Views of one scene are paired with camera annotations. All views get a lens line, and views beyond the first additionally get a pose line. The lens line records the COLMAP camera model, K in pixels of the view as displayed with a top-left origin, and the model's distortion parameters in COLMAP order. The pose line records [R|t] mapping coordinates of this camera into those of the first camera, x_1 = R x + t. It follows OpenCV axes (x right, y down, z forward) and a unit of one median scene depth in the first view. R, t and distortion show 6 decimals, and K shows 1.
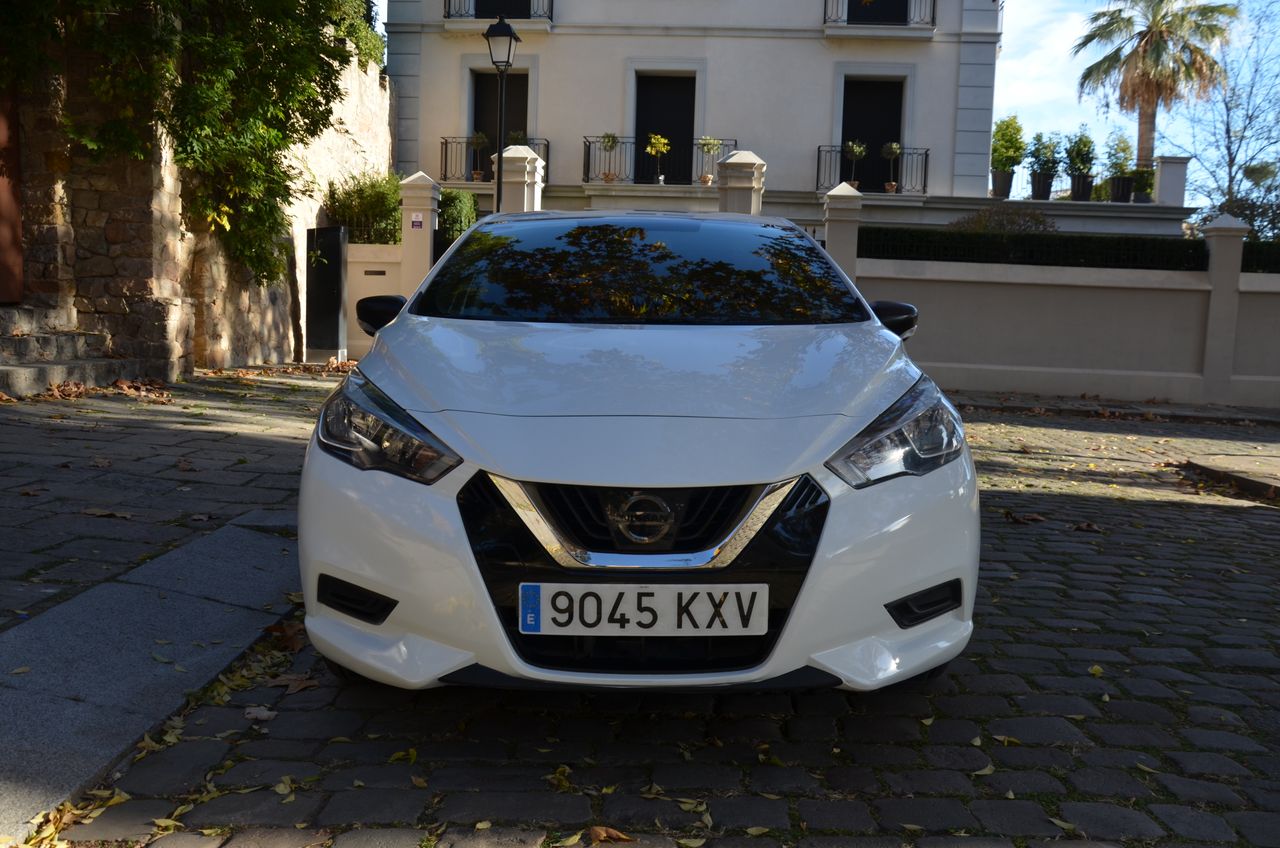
lens RADIAL K [[1146.4, 0, 705.3], [0, 1146.4, 404.2], [0, 0, 1]] dist [-0.109753, 0.181577]
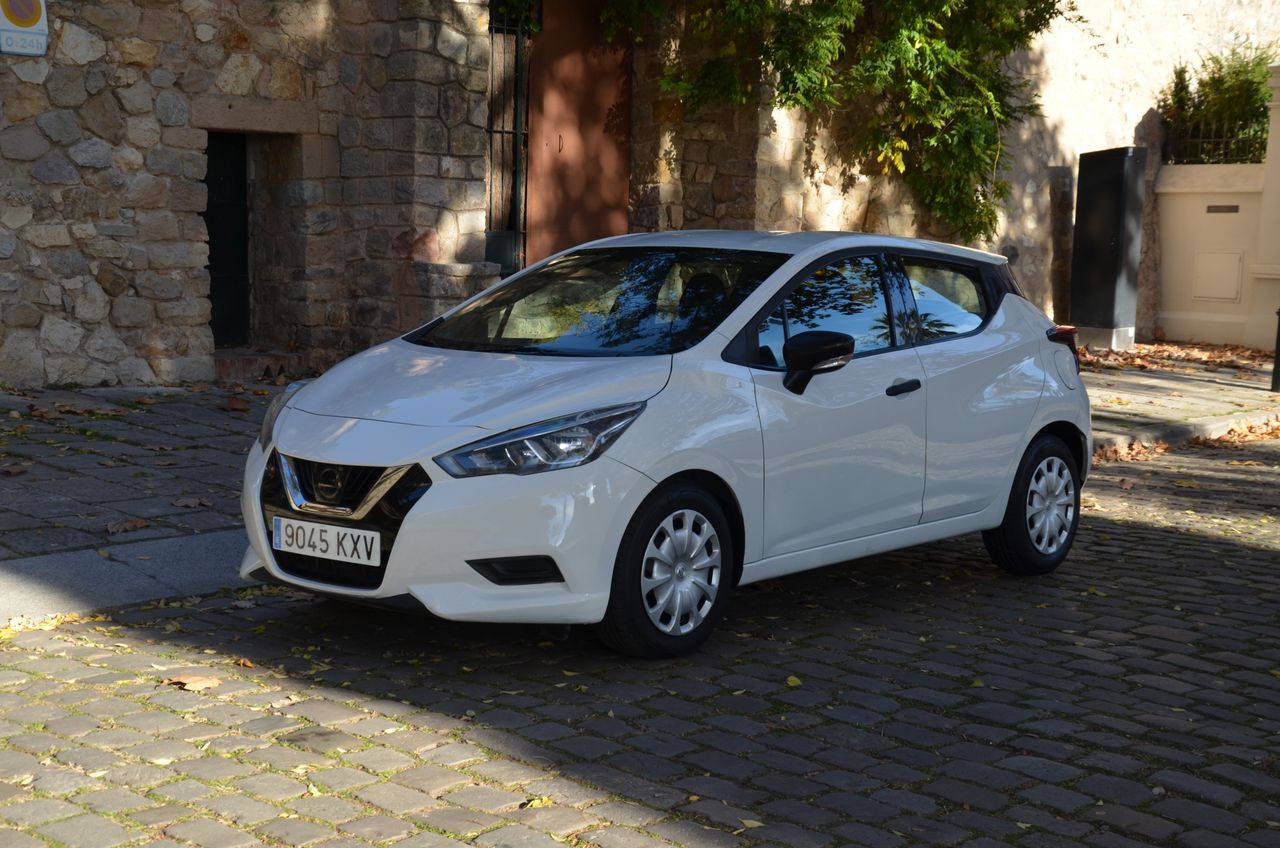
lens RADIAL K [[2027.7, 0, 654.1], [0, 2027.7, 423.3], [0, 0, 1]] dist [0.312307, 0.000000]
pose [[0.739099, 0.062236, -0.670716, 0.486322], [-0.056243, 0.997947, 0.030622, -0.020499], [0.671245, 0.015091, 0.741082, -0.173332]]
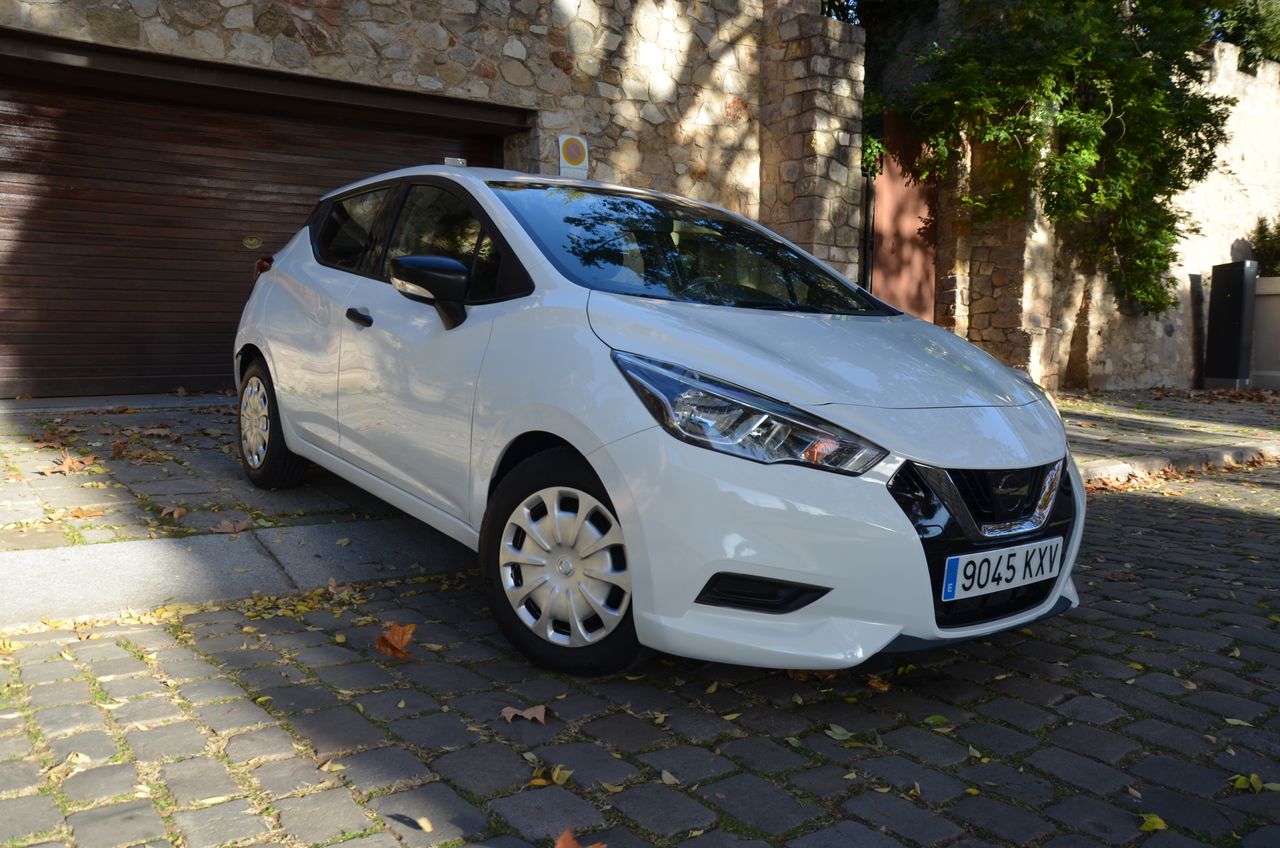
lens RADIAL K [[1099.6, 0, 648.9], [0, 1099.6, 424.0], [0, 0, 1]] dist [-0.119535, 0.147606]
pose [[0.599318, 0.045357, -0.799225, 0.233150], [-0.058413, 0.998210, 0.012847, 0.020125], [0.798377, 0.038986, 0.600895, -0.050846]]
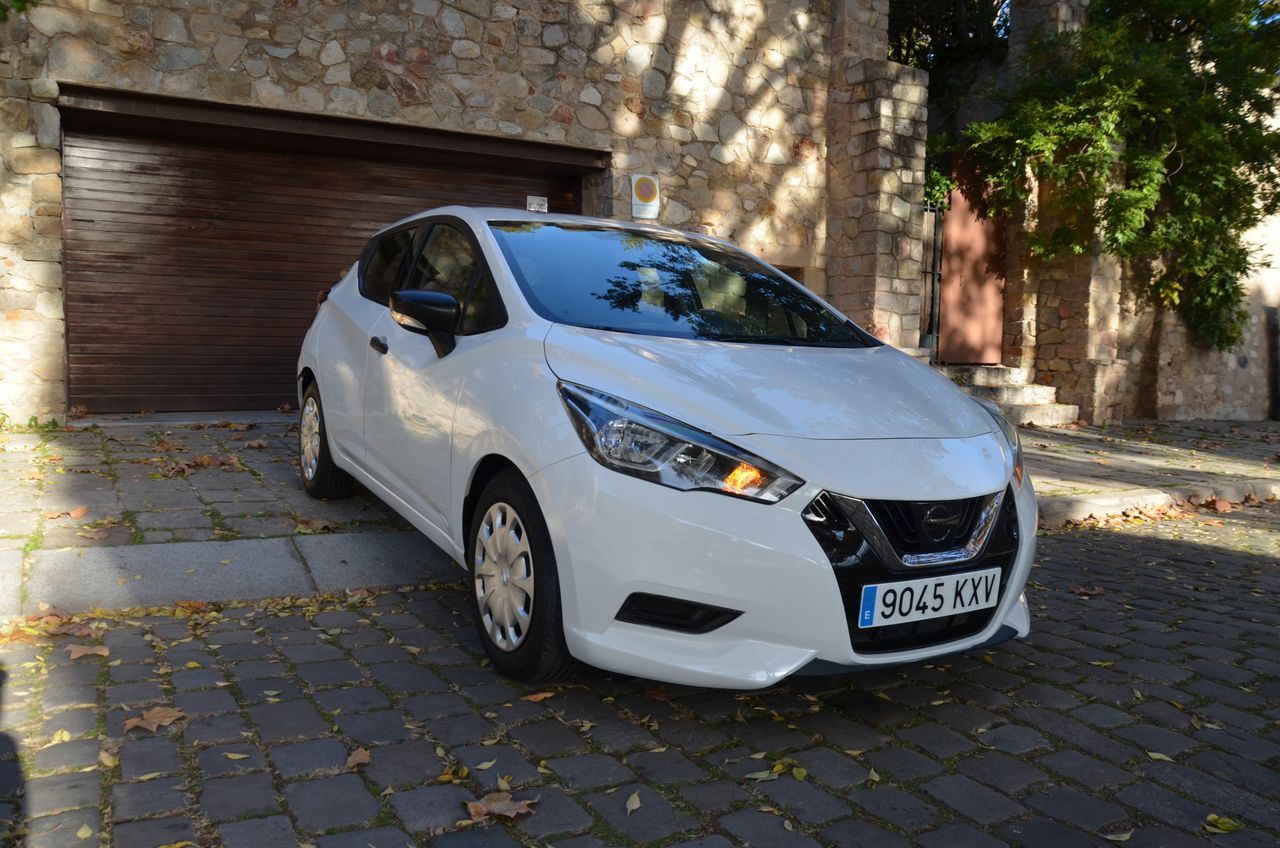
lens RADIAL K [[1034.9, 0, 640.5], [0, 1034.9, 423.5], [0, 0, 1]] dist [-0.140022, 0.111274]
pose [[0.502546, 0.039439, -0.863651, 0.256254], [-0.075468, 0.997147, 0.001621, 0.015558], [0.861250, 0.064363, 0.504088, -0.015852]]
